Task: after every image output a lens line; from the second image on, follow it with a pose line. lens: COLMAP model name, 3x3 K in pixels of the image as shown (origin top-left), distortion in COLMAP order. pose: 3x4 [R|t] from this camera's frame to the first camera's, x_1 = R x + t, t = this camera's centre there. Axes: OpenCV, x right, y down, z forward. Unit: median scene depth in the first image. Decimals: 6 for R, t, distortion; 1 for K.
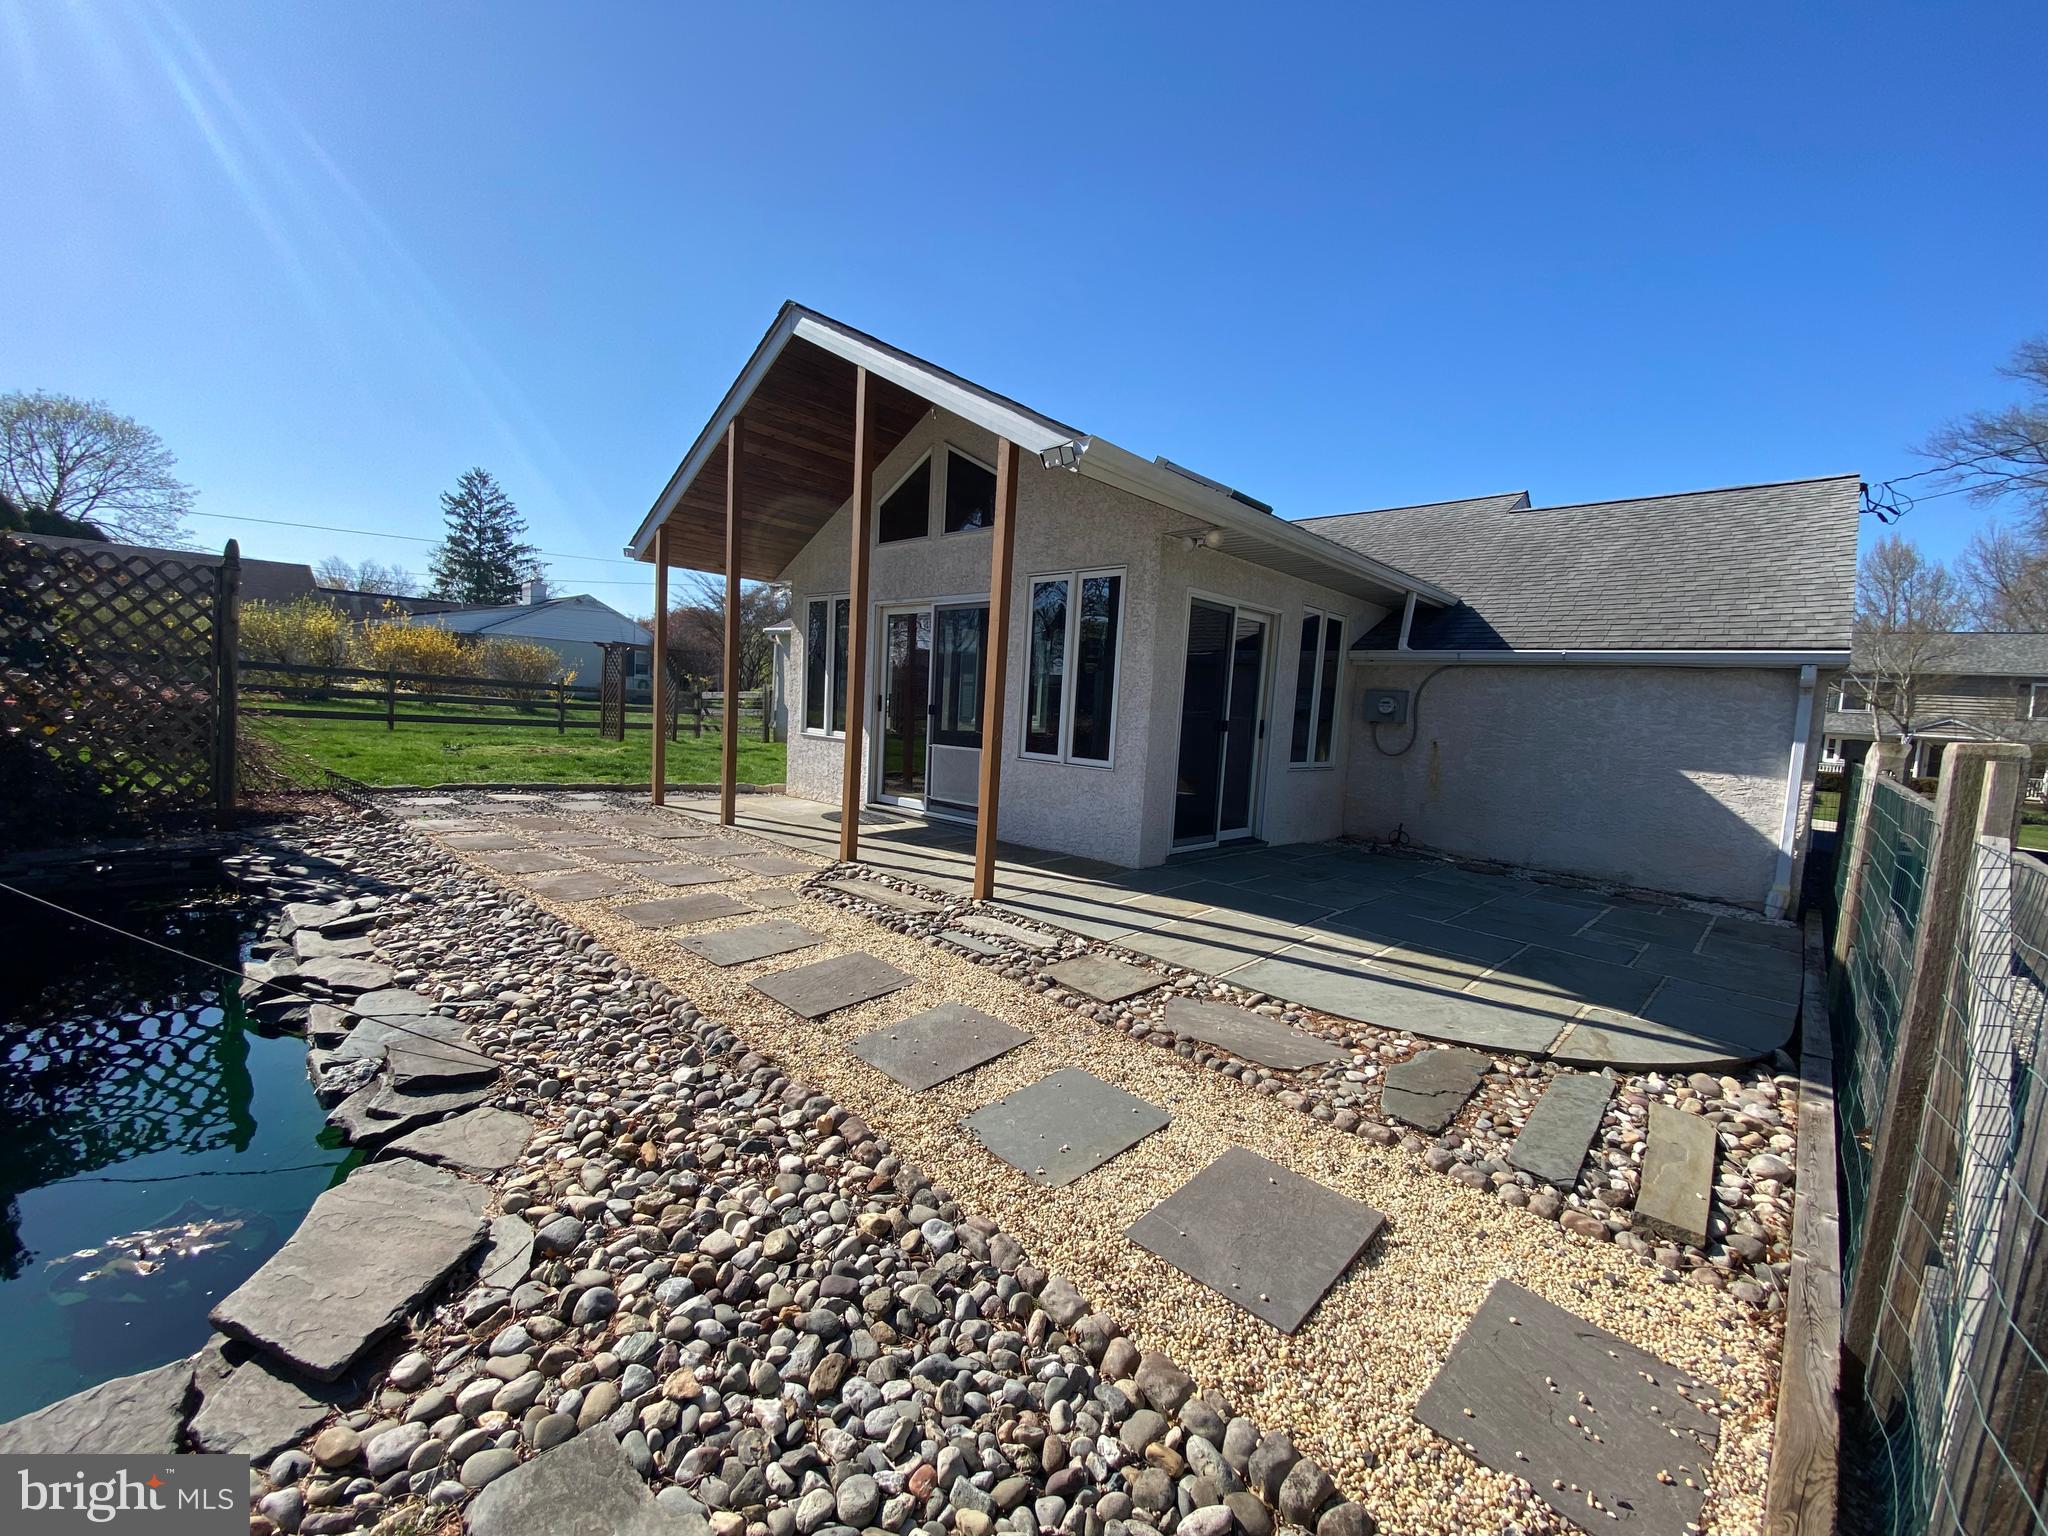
lens RADIAL K [[827.7, 0, 1013.0], [0, 827.7, 776.8], [0, 0, 1]] dist [0.008668, -0.015247]
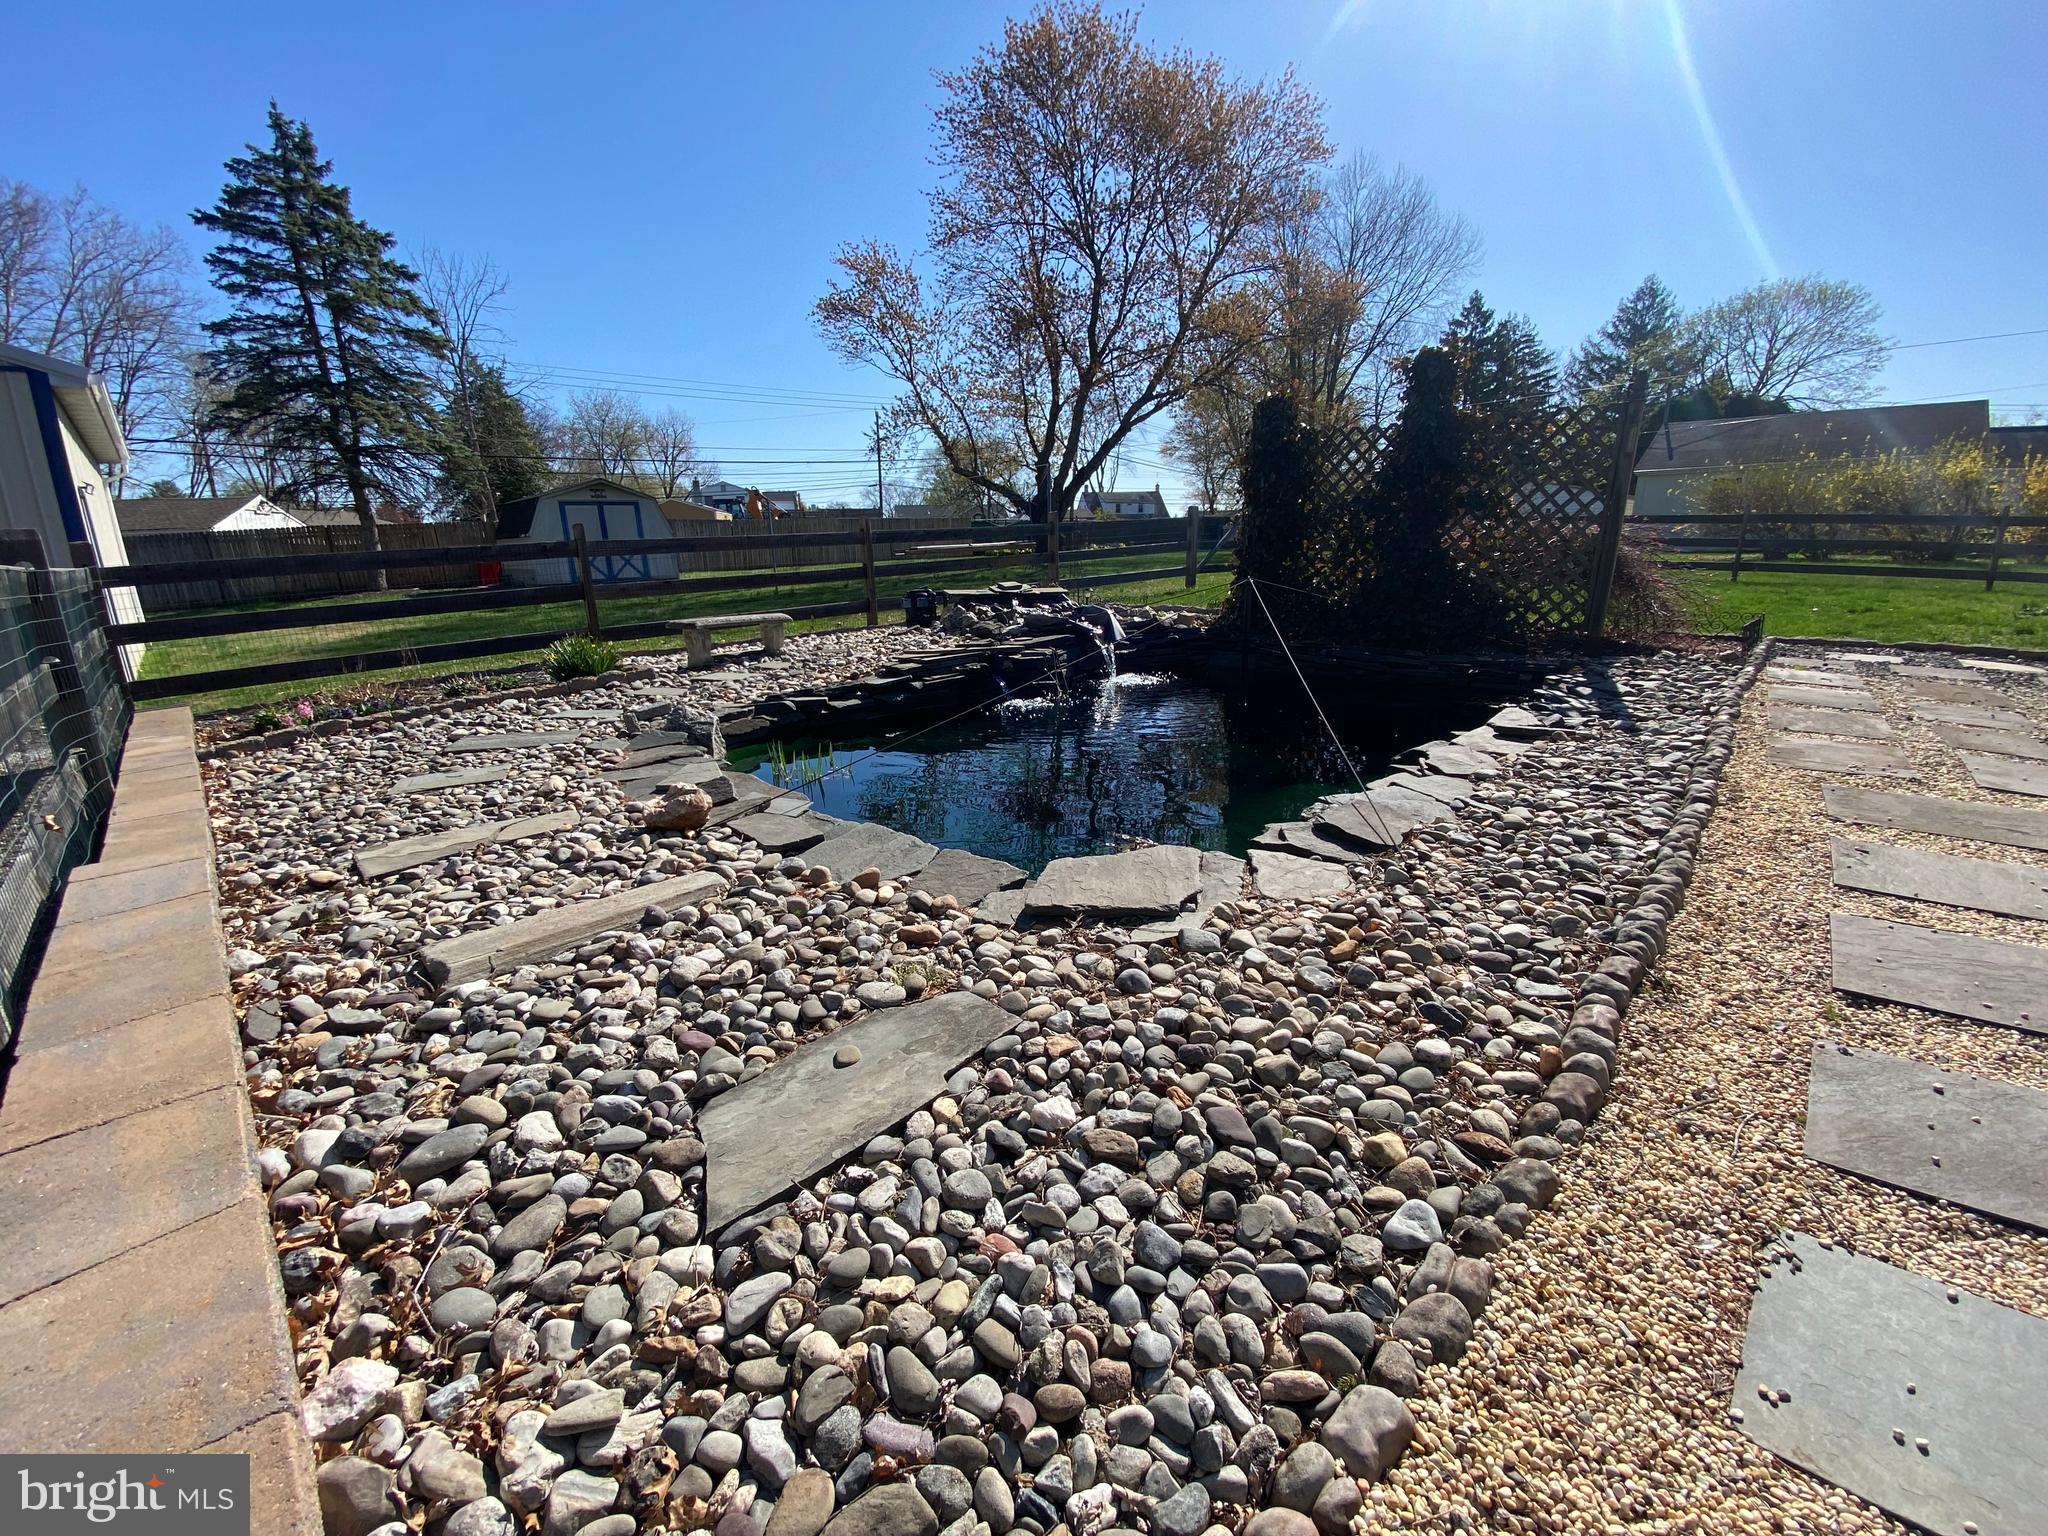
lens RADIAL K [[827.7, 0, 1013.0], [0, 827.7, 776.8], [0, 0, 1]] dist [0.008668, -0.015247]
pose [[-0.027591, 0.207851, -0.977771, 0.387552], [-0.066542, 0.975592, 0.209265, 0.090840], [0.997402, 0.070837, -0.013087, 0.570351]]
